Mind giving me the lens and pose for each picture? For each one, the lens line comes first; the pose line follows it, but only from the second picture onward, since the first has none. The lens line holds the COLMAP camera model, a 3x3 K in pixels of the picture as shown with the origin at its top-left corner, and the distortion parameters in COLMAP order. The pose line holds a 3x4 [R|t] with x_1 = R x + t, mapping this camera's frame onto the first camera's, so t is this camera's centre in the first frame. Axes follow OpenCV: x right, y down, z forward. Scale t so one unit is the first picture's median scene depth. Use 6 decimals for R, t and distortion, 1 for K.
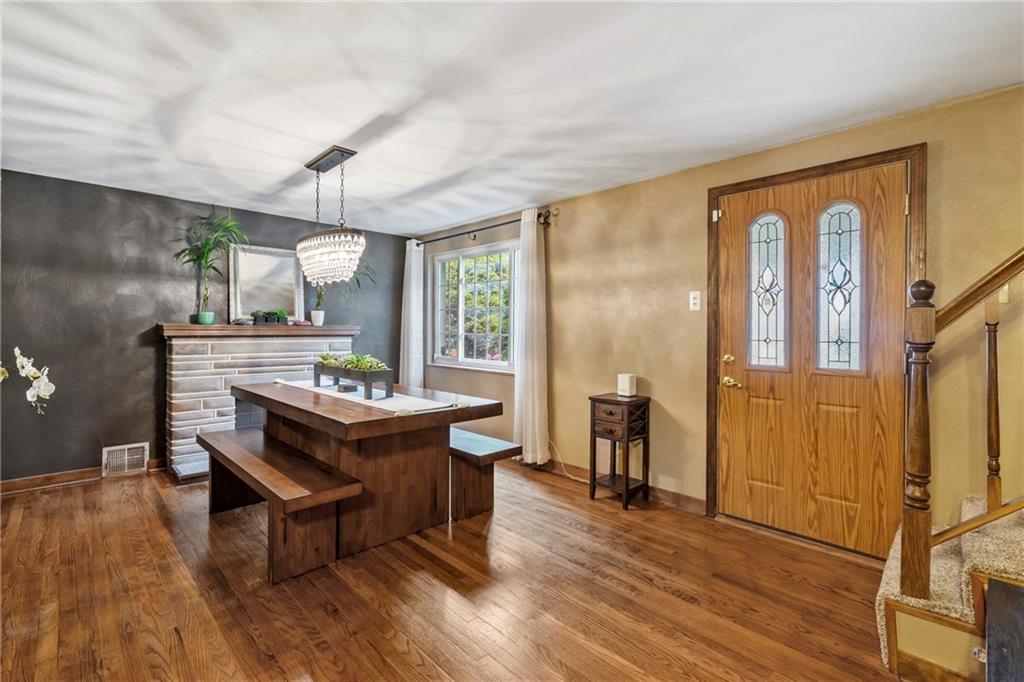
lens RADIAL K [[464.8, 0, 506.5], [0, 464.8, 329.7], [0, 0, 1]] dist [-0.005913, 0.001465]
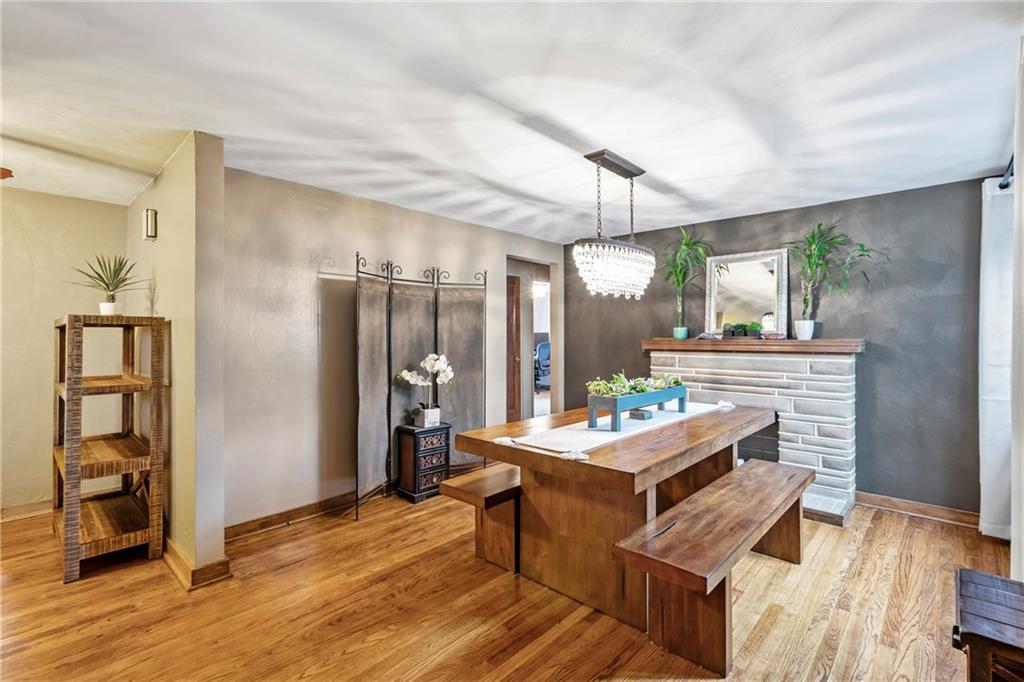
lens RADIAL K [[464.8, 0, 513.7], [0, 464.8, 332.2], [0, 0, 1]] dist [-0.005913, 0.001465]
pose [[0.056536, -0.011679, -0.998332, 0.538500], [0.002126, 0.999931, -0.011578, -0.020783], [0.998398, -0.001467, 0.056556, 0.750191]]
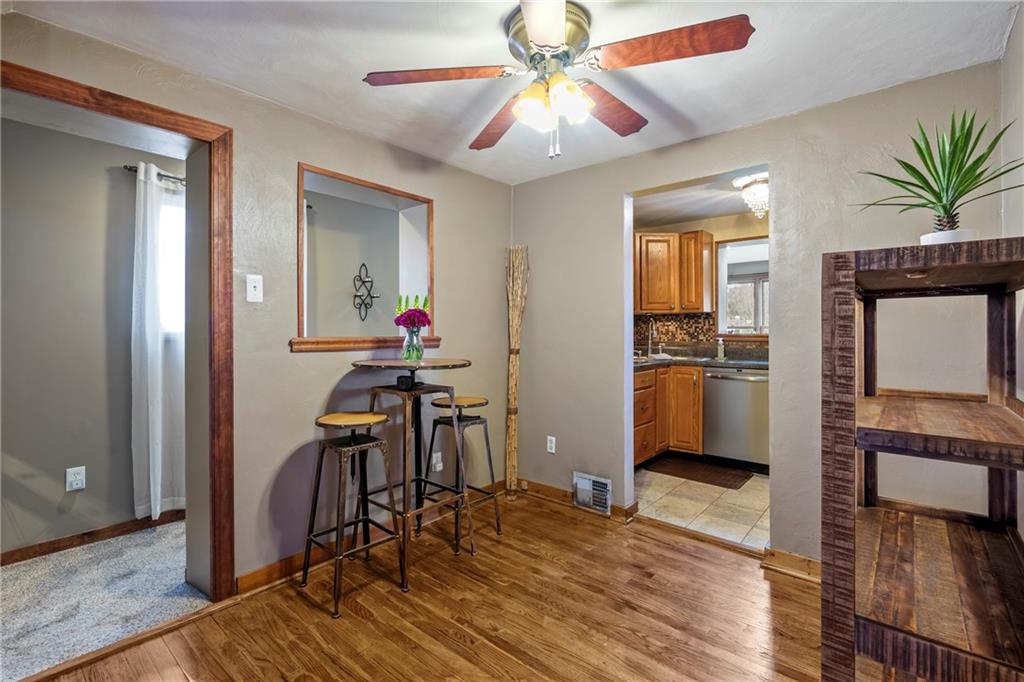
lens RADIAL K [[464.8, 0, 509.9], [0, 464.8, 331.0], [0, 0, 1]] dist [-0.005913, 0.001465]
pose [[-0.996345, -0.003774, -0.085343, -0.039674], [-0.003438, 0.999986, -0.004081, -0.002436], [0.085357, -0.003772, -0.996343, 0.352832]]
